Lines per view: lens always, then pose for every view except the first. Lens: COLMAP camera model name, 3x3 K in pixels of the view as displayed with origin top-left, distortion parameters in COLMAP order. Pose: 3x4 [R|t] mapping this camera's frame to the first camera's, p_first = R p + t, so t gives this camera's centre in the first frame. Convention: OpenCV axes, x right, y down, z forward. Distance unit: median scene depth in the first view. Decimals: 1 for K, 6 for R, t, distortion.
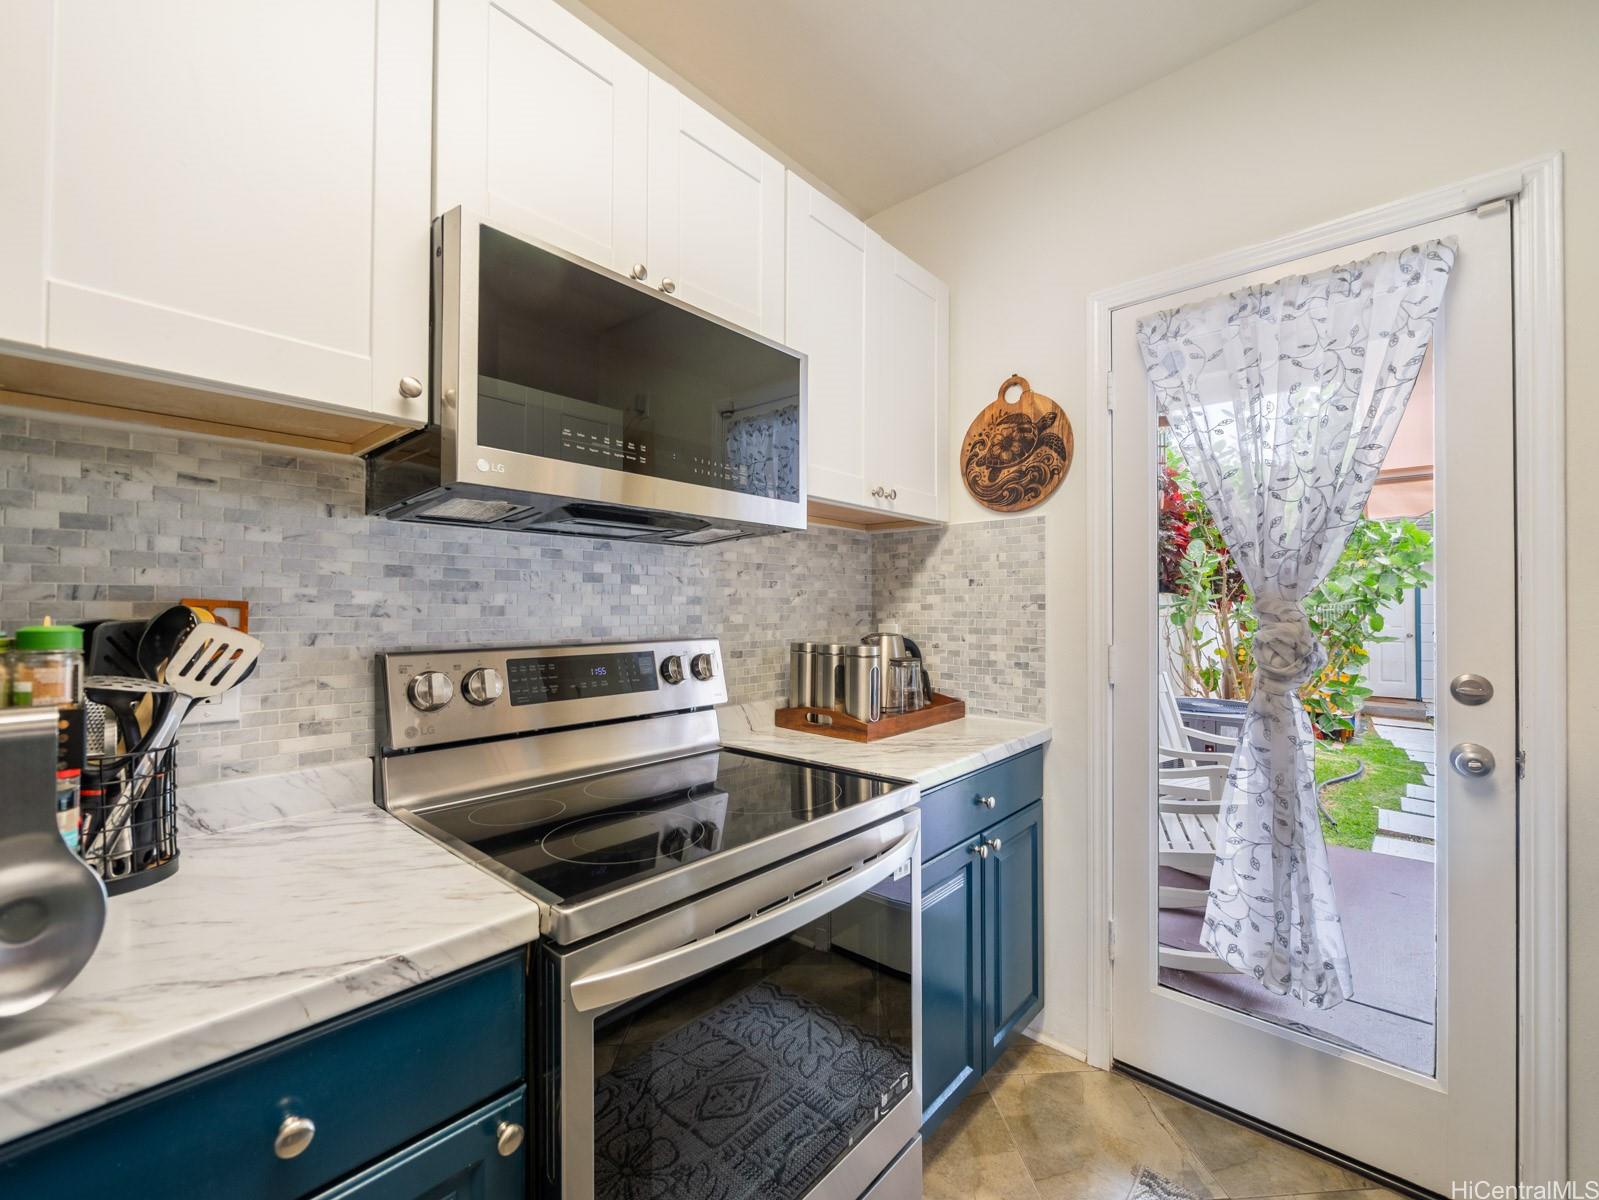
lens RADIAL K [[654.7, 0, 809.4], [0, 654.7, 603.7], [0, 0, 1]] dist [-0.007814, 0.001157]
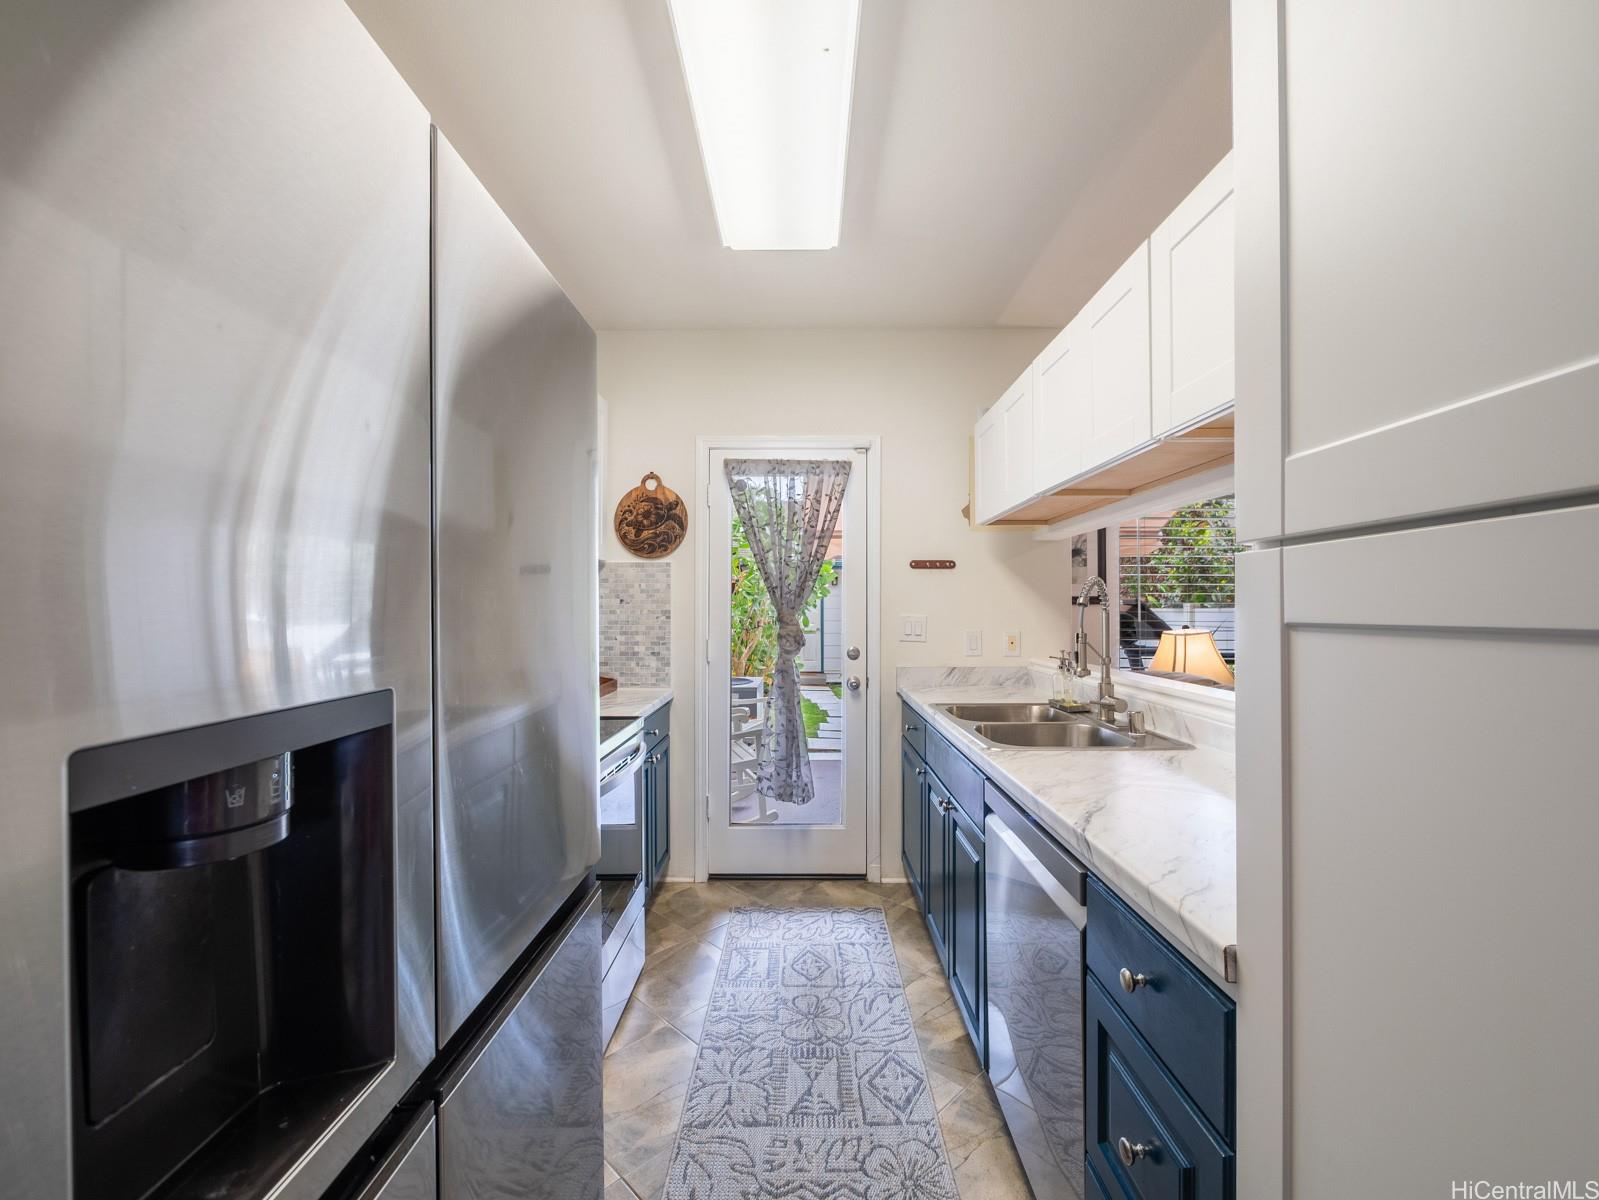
lens RADIAL K [[654.7, 0, 797.7], [0, 654.7, 610.1], [0, 0, 1]] dist [-0.007814, 0.001157]
pose [[0.751645, -0.001224, 0.659567, -0.483103], [-0.004939, 0.999960, 0.007485, -0.027749], [-0.659550, -0.008884, 0.751609, -0.448571]]
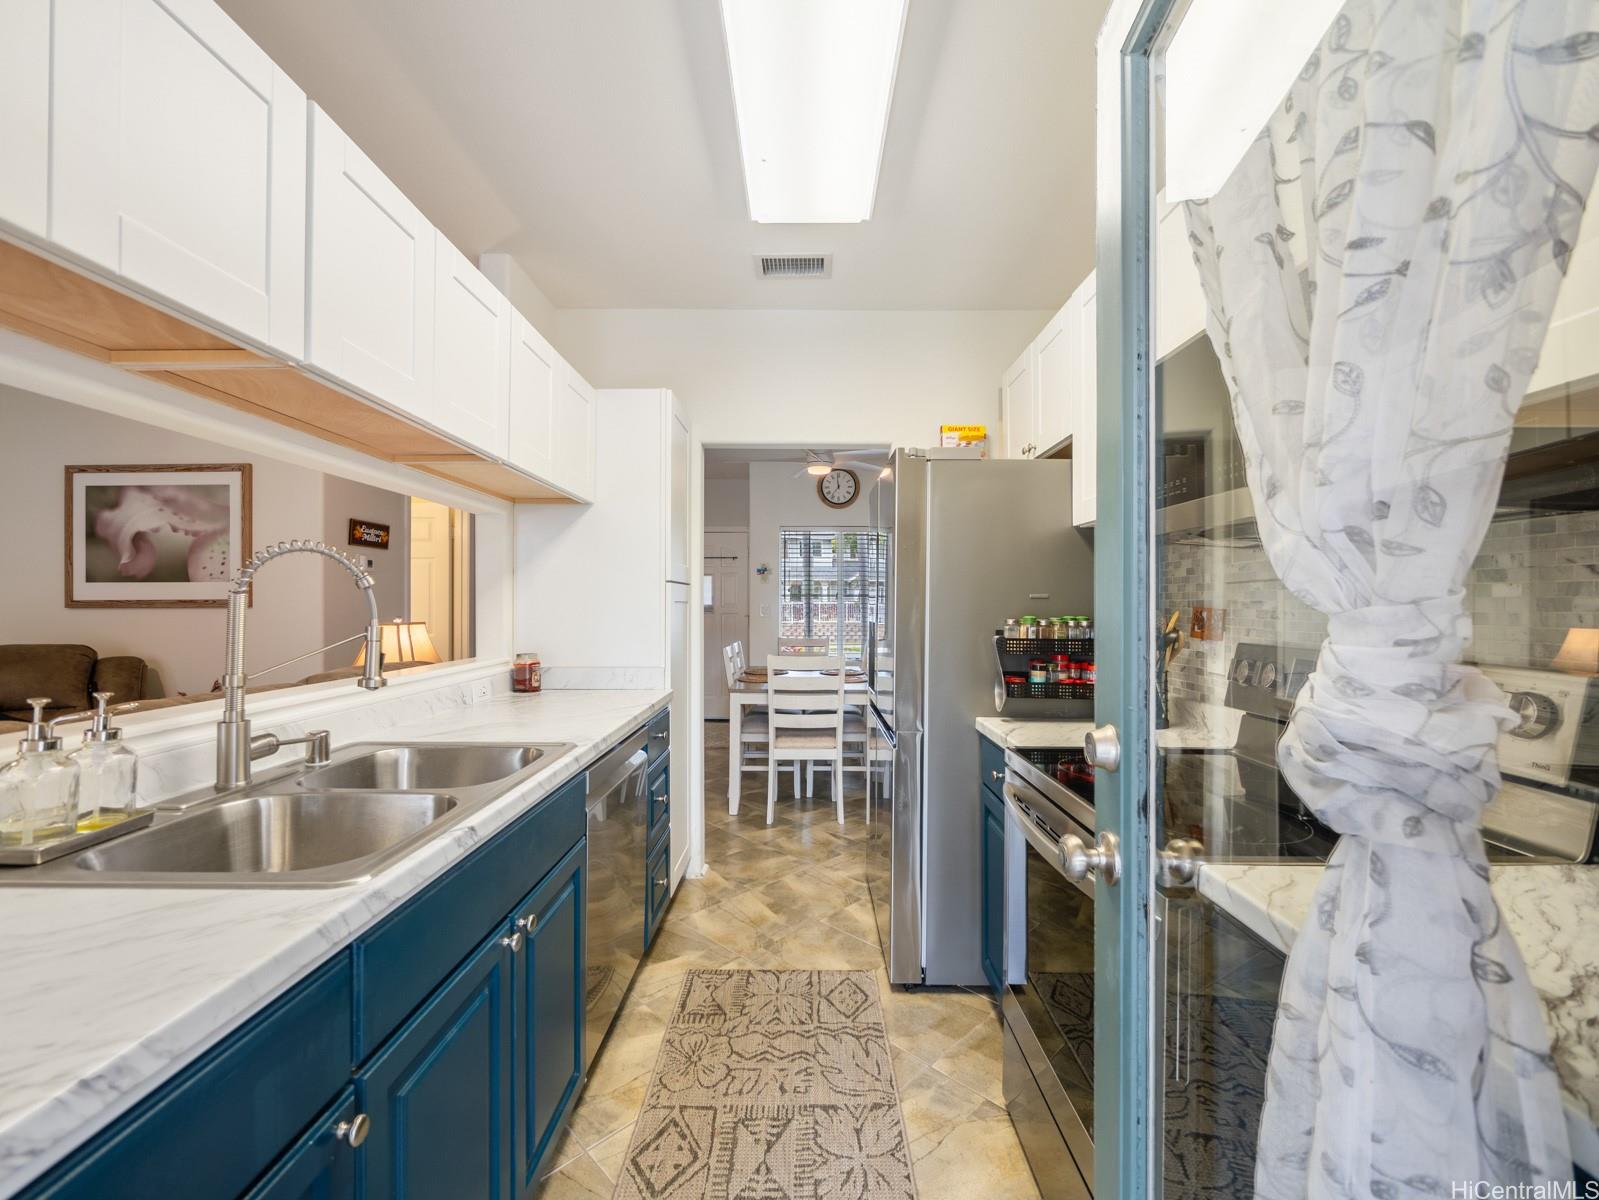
lens RADIAL K [[654.7, 0, 793.7], [0, 654.7, 596.8], [0, 0, 1]] dist [-0.007814, 0.001157]
pose [[-0.755591, -0.006058, -0.655015, 1.498192], [0.010127, 0.999730, -0.020928, 0.018216], [0.654965, -0.022447, -0.755326, 1.868680]]
